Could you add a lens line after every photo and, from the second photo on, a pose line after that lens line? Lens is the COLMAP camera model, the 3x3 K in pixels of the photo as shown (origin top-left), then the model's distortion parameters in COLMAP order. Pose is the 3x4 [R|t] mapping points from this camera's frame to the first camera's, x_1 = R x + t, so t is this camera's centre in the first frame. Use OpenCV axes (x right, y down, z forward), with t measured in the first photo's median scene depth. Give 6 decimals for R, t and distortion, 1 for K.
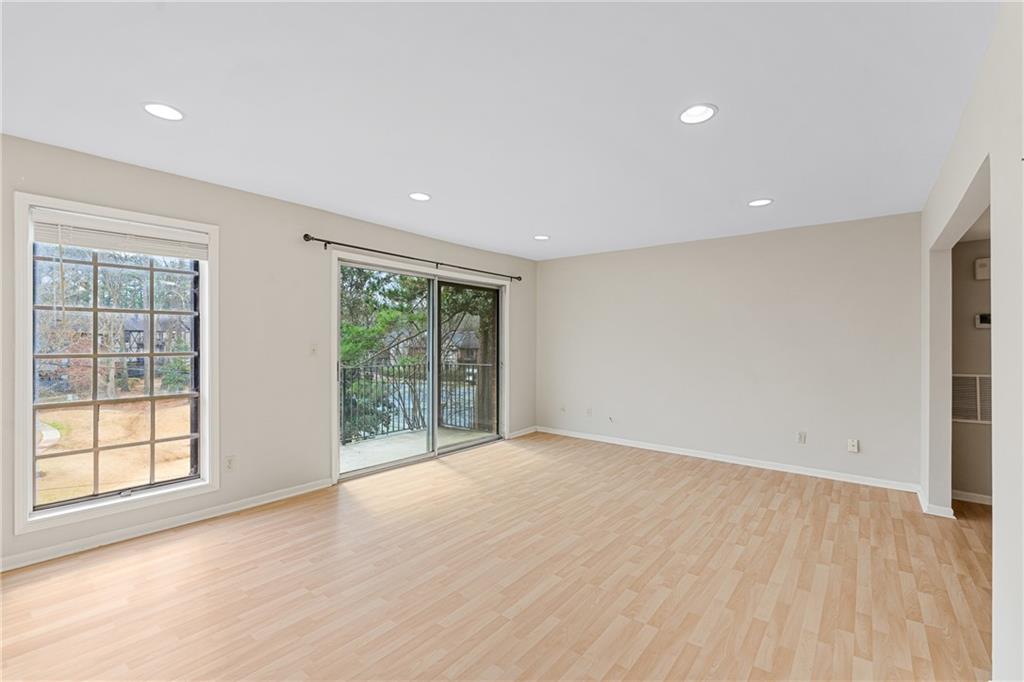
lens RADIAL K [[458.6, 0, 512.0], [0, 458.6, 341.0], [0, 0, 1]] dist [-0.002175, 0.000125]
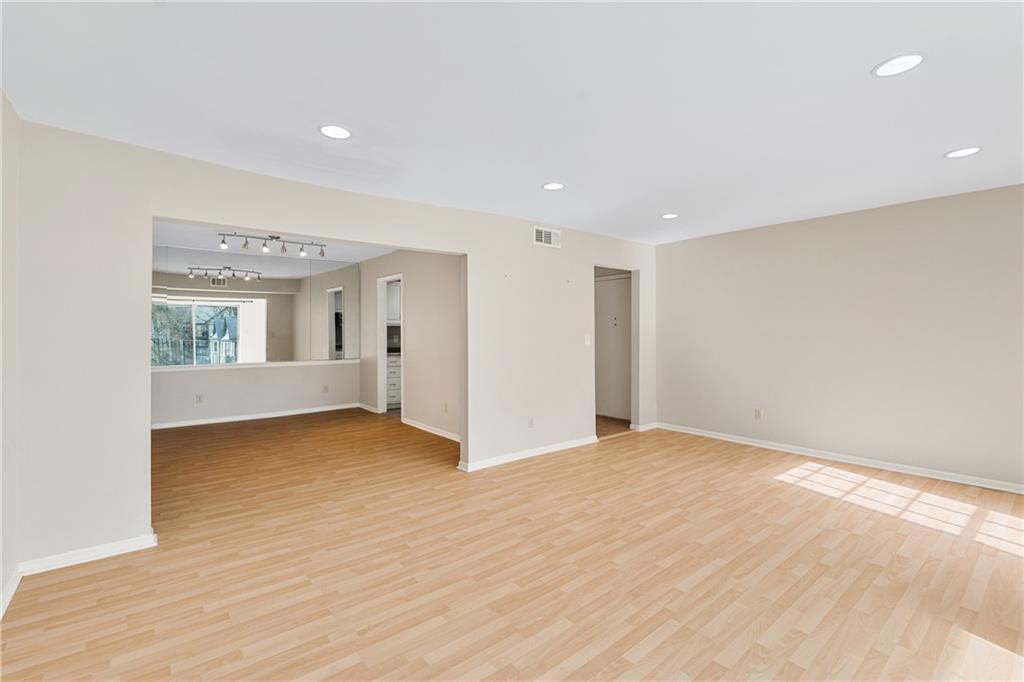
lens RADIAL K [[458.6, 0, 512.0], [0, 458.6, 341.0], [0, 0, 1]] dist [-0.002175, 0.000125]
pose [[-0.976956, -0.009596, 0.213226, 0.162541], [-0.004394, 0.999681, 0.024855, 0.001029], [-0.213397, 0.023345, -0.976687, 1.980962]]
